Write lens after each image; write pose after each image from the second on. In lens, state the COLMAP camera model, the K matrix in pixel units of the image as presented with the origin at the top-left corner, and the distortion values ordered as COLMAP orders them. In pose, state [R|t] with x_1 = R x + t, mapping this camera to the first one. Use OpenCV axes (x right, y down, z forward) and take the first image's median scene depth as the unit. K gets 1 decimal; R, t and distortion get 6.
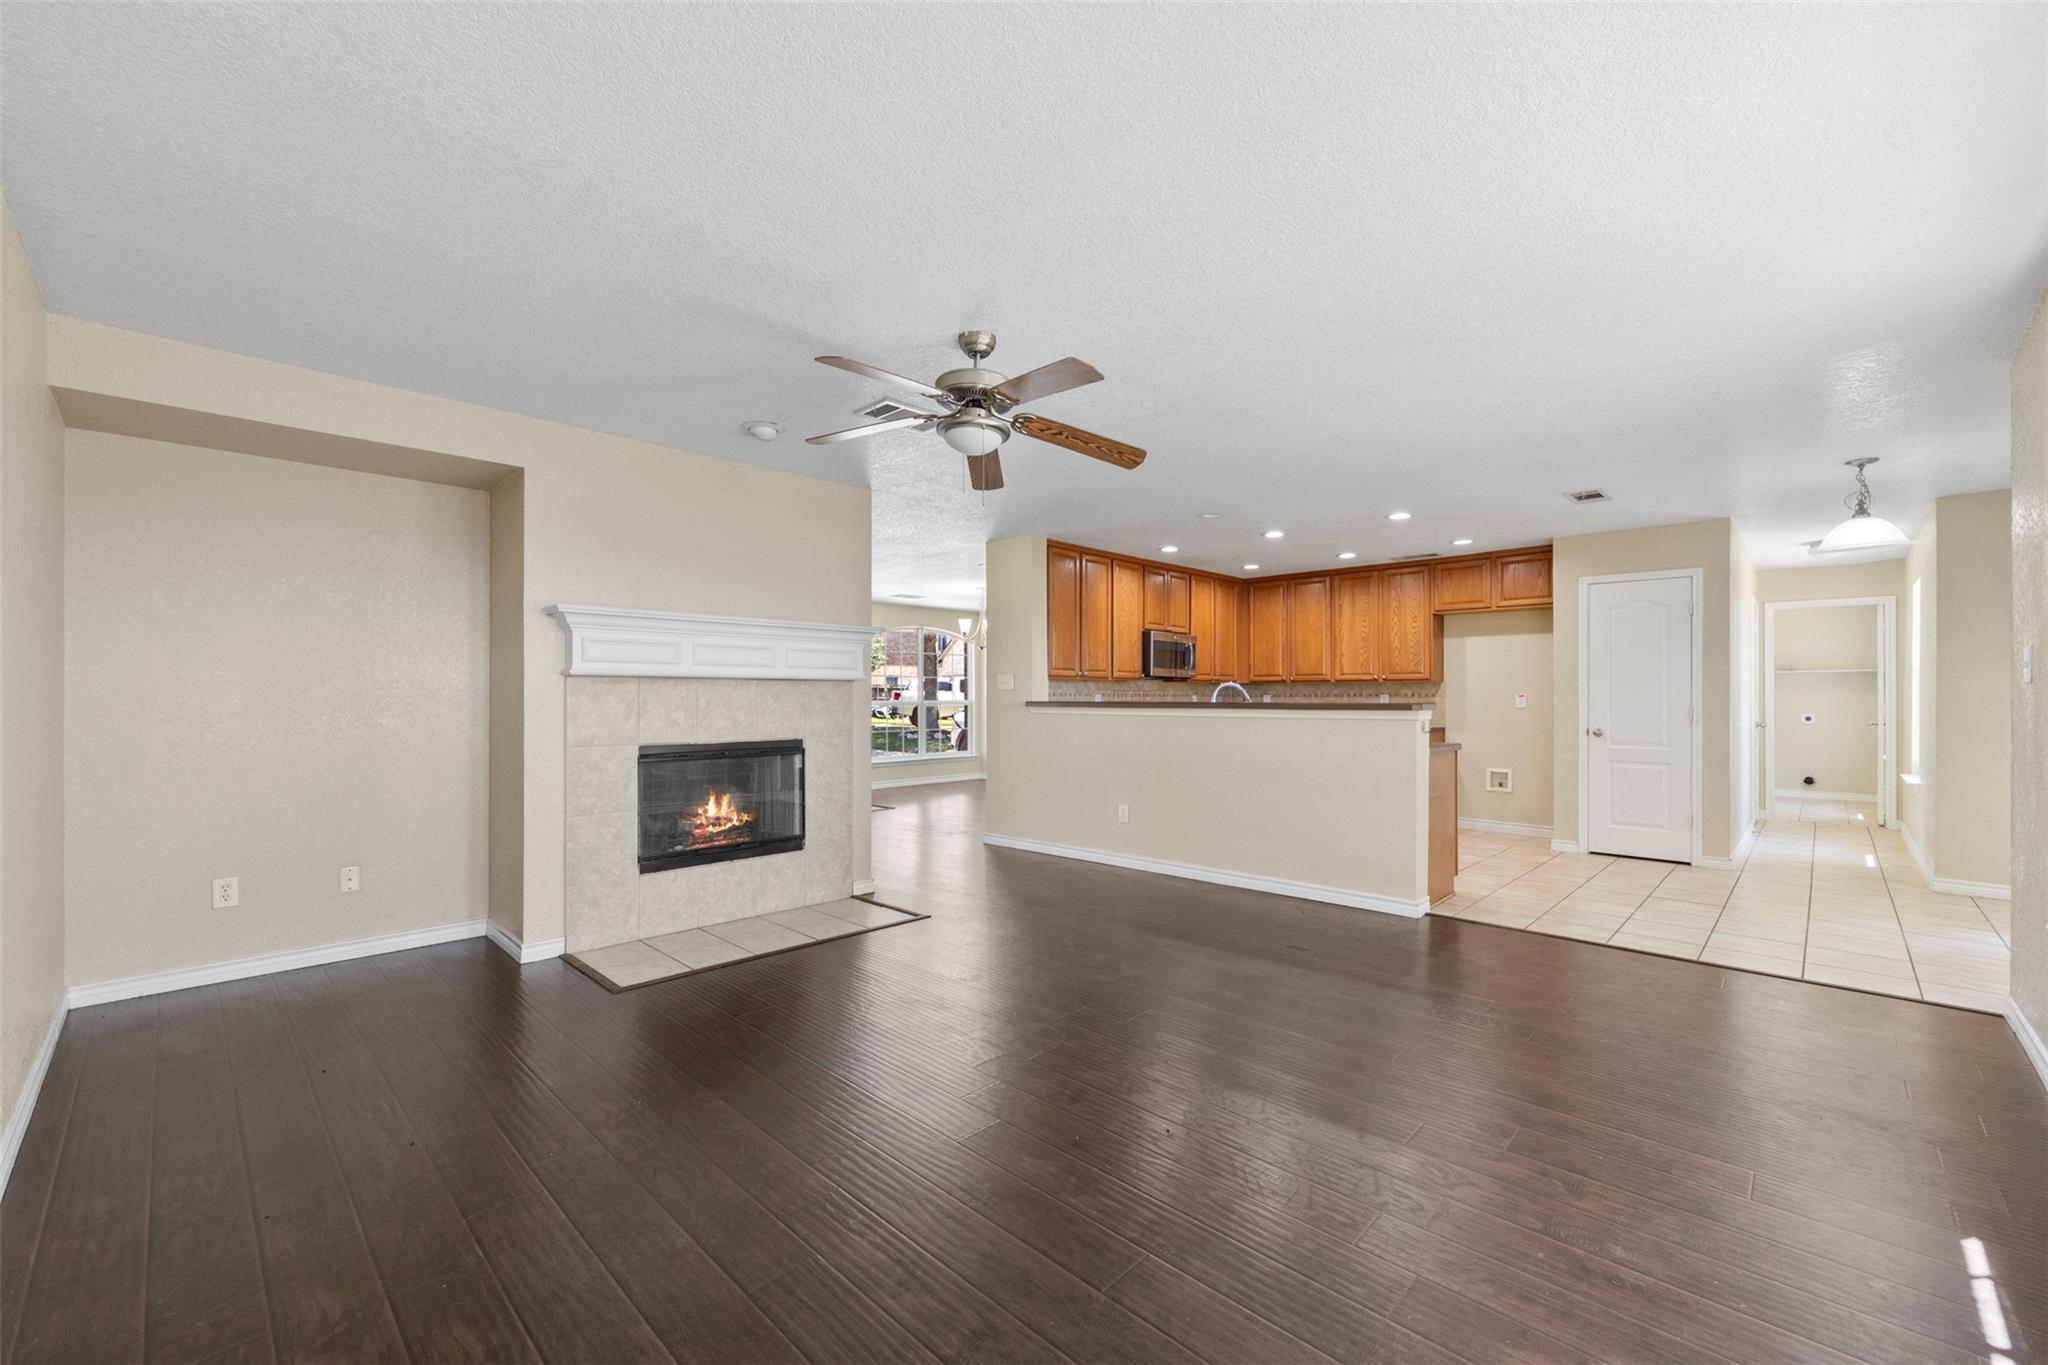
lens RADIAL K [[822.6, 0, 1024.0], [0, 822.6, 682.5], [0, 0, 1]] dist [0.001042, 0.000130]
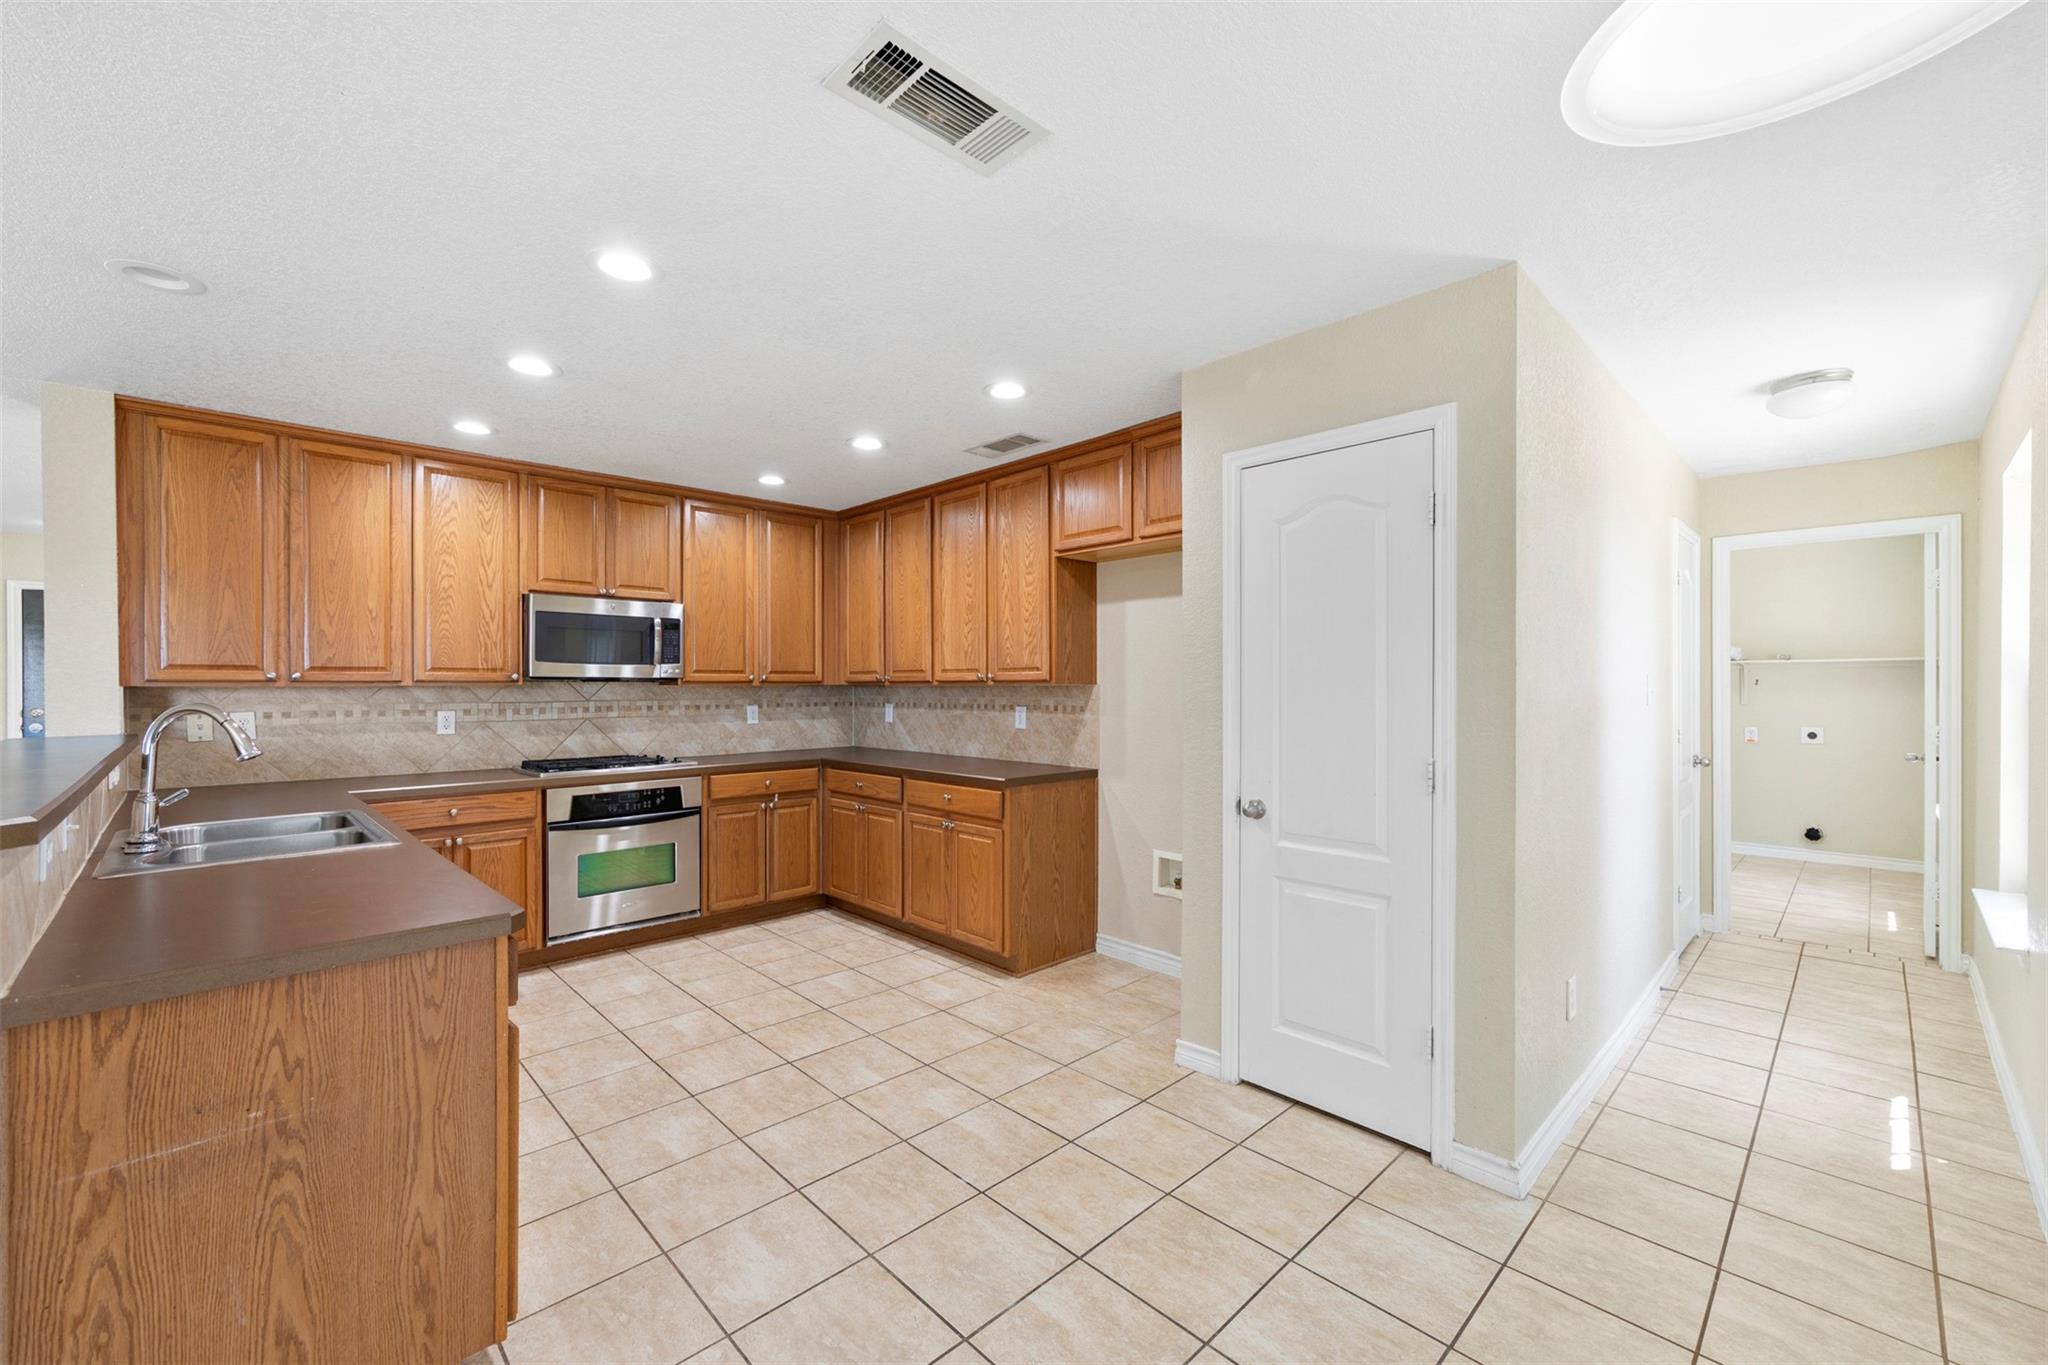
lens RADIAL K [[829.7, 0, 1011.7], [0, 829.7, 677.5], [0, 0, 1]] dist [0.000820, 0.000073]
pose [[0.999489, -0.003784, -0.031727, 0.482819], [0.004009, 0.999967, 0.007036, -0.010381], [0.031699, -0.007159, 0.999472, 0.462717]]
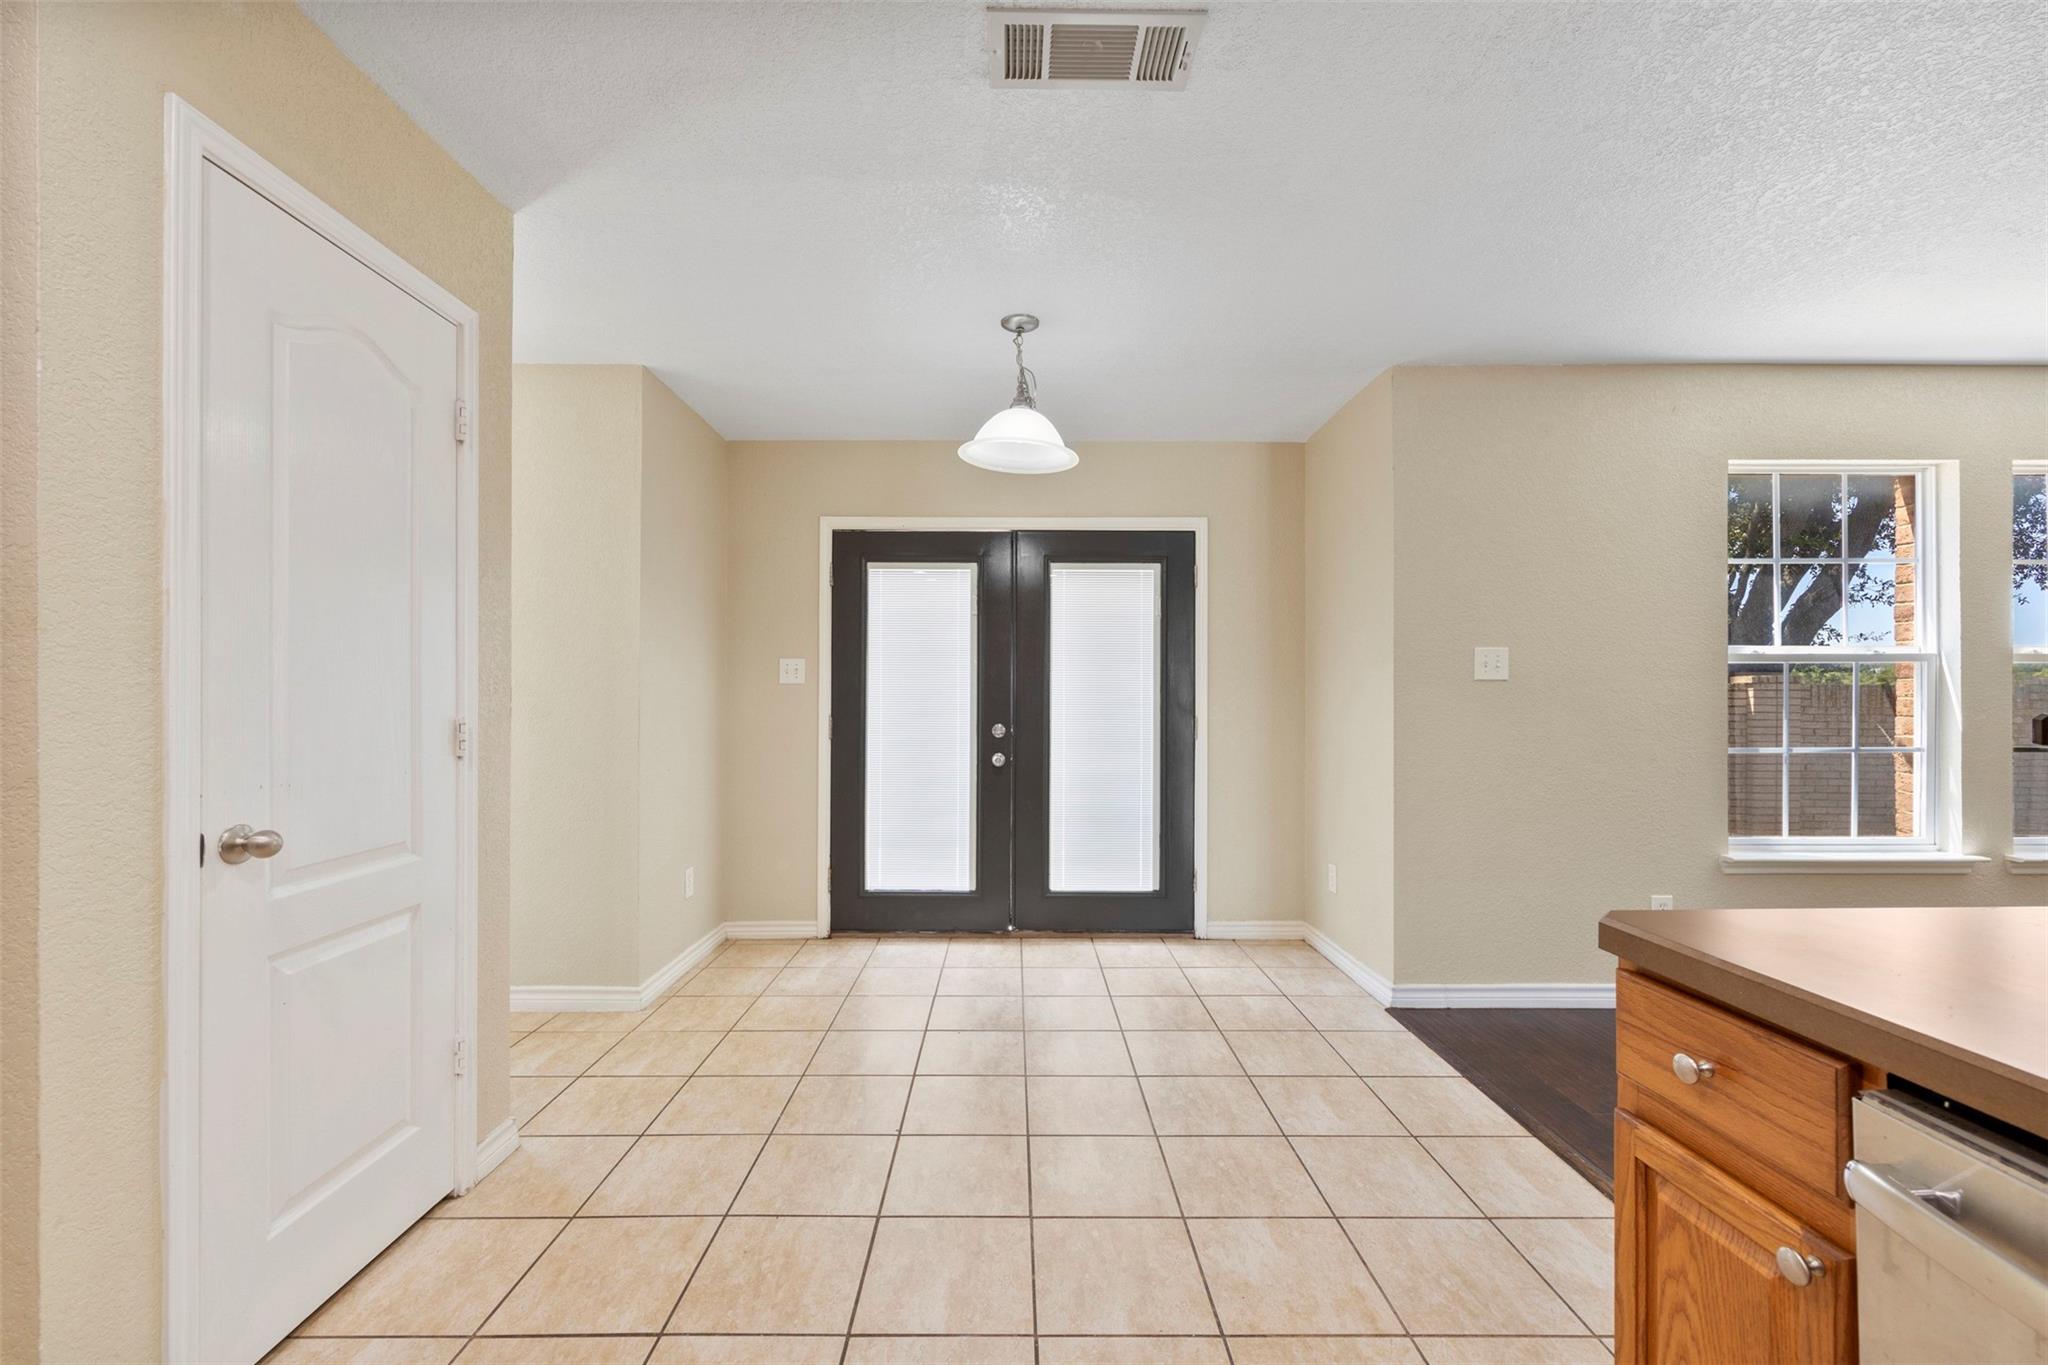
lens RADIAL K [[822.6, 0, 1024.0], [0, 822.6, 682.5], [0, 0, 1]] dist [0.001042, 0.000130]
pose [[-0.704442, 0.002870, 0.709756, 0.319781], [-0.010078, 0.999851, -0.014046, 0.014367], [-0.709690, -0.017048, -0.704308, 0.836212]]
